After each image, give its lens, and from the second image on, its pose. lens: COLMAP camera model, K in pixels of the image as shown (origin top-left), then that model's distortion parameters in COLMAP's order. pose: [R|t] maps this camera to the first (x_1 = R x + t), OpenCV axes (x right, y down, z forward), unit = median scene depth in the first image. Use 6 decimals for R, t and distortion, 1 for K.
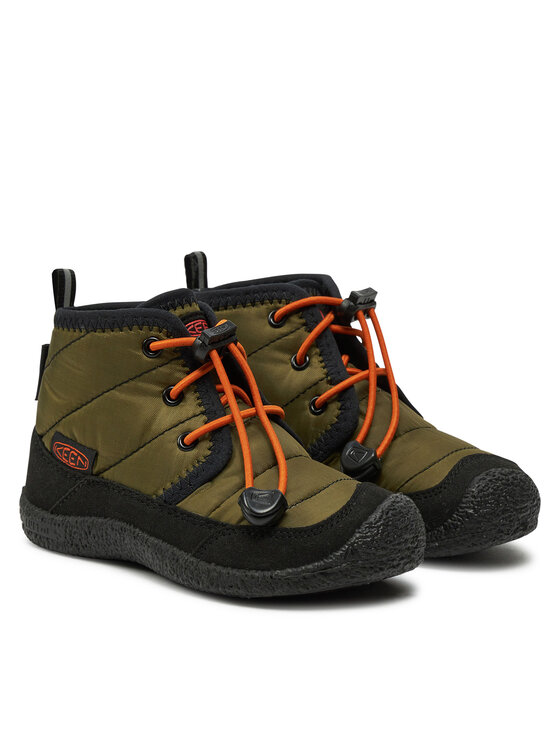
lens RADIAL K [[2193.1, 0, 280.0], [0, 2193.1, 373.0], [0, 0, 1]] dist [0.028250, 0.396666]
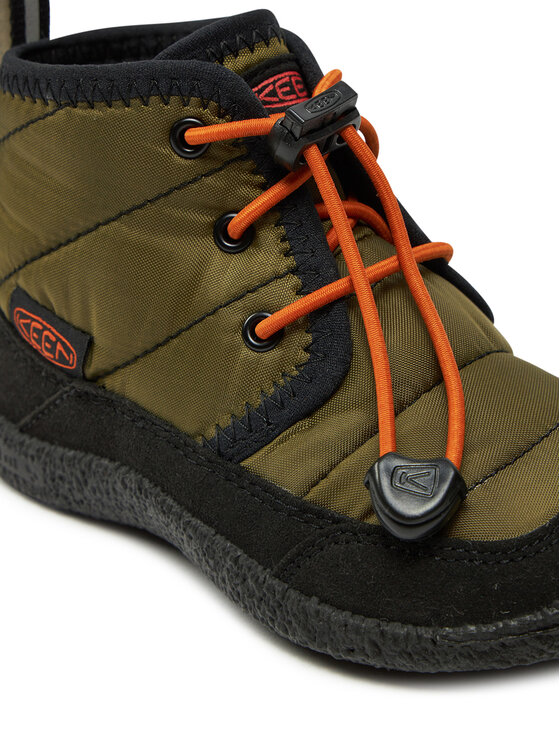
lens RADIAL K [[2003.2, 0, 361.5], [0, 2003.2, 373.0], [0, 0, 1]] dist [-0.109930, 4.047995]
pose [[0.999638, -0.005855, -0.026272, -0.007504], [0.011125, 0.978653, 0.205218, -0.052529], [0.024509, -0.205436, 0.978364, 0.544651]]
